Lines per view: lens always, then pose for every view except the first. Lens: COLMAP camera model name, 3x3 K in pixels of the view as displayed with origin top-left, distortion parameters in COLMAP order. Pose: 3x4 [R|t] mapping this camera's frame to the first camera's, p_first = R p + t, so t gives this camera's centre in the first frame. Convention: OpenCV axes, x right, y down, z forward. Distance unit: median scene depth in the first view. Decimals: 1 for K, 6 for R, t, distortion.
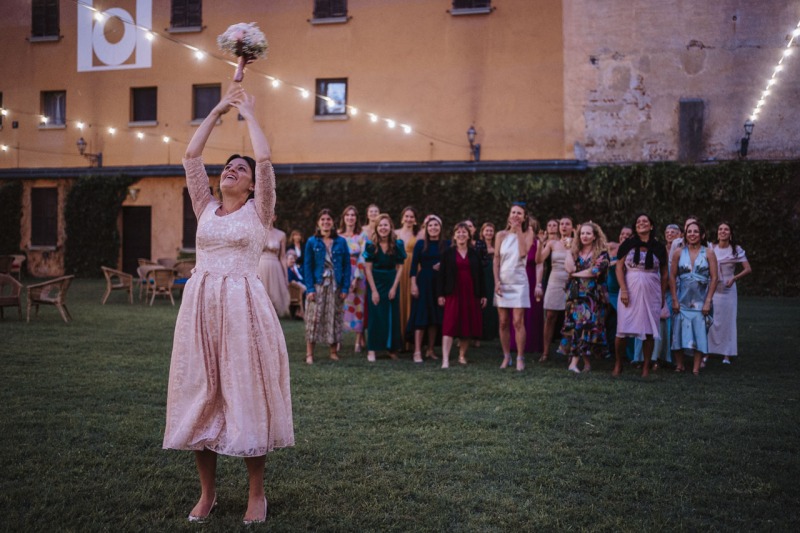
lens RADIAL K [[825.6, 0, 421.9], [0, 825.6, 254.6], [0, 0, 1]] dist [-0.022452, 0.130120]
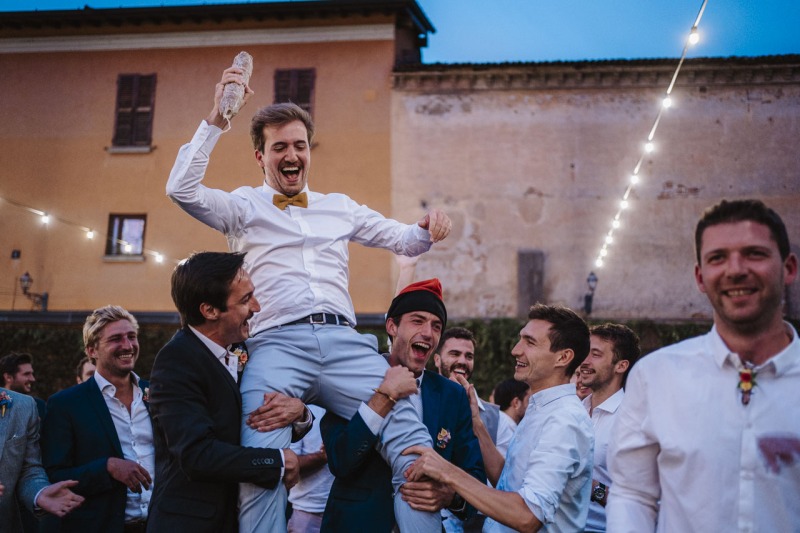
lens RADIAL K [[801.1, 0, 400.0], [0, 801.1, 266.5], [0, 0, 1]] dist [-0.022560, 0.106843]
pose [[0.989572, 0.033510, 0.140088, 0.063102], [-0.007937, 0.983770, -0.179261, -0.012736], [-0.143821, 0.176280, 0.973777, 0.169922]]
